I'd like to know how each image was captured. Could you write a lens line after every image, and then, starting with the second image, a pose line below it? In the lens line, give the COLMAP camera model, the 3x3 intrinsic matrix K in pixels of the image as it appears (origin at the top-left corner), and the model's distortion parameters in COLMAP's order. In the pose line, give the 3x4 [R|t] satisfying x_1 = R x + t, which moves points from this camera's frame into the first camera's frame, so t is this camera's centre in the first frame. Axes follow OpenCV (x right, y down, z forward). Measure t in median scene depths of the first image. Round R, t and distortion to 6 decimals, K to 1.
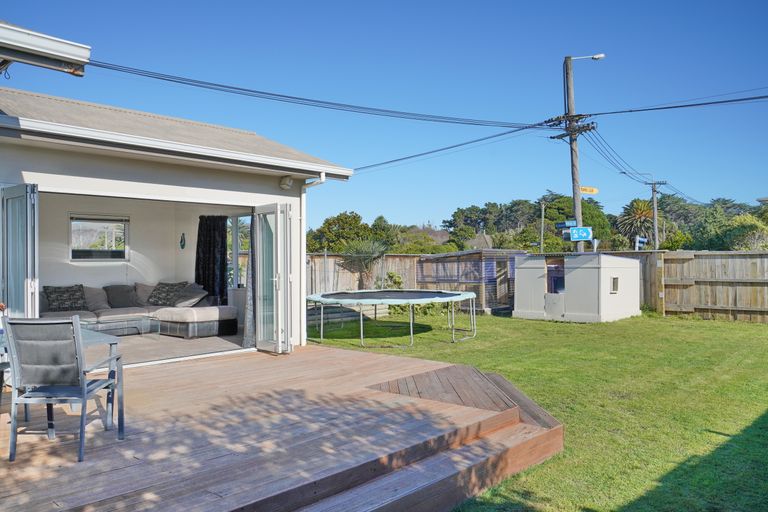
lens RADIAL K [[594.1, 0, 383.4], [0, 594.1, 255.9], [0, 0, 1]] dist [0.000316, 0.000403]
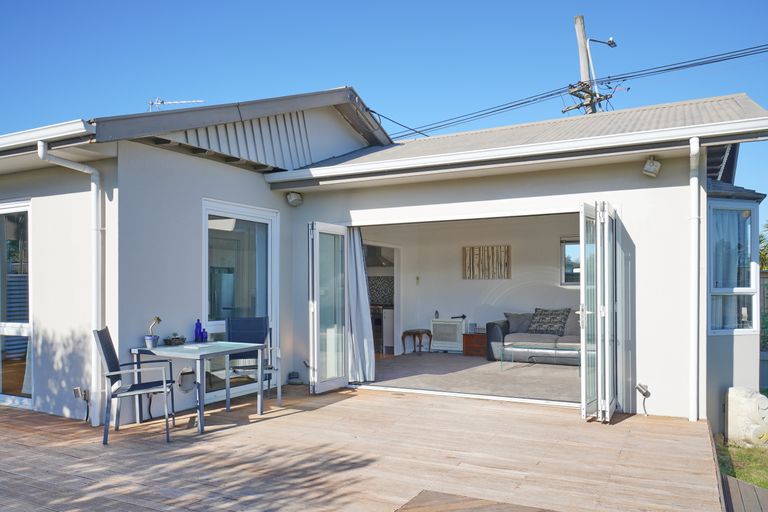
lens RADIAL K [[556.5, 0, 390.0], [0, 556.5, 291.7], [0, 0, 1]] dist [-0.000214, -0.000036]
pose [[0.275769, 0.014558, -0.961114, 0.534077], [0.010728, 0.999776, 0.018222, 0.000802], [0.961164, -0.015336, 0.275551, 0.833551]]
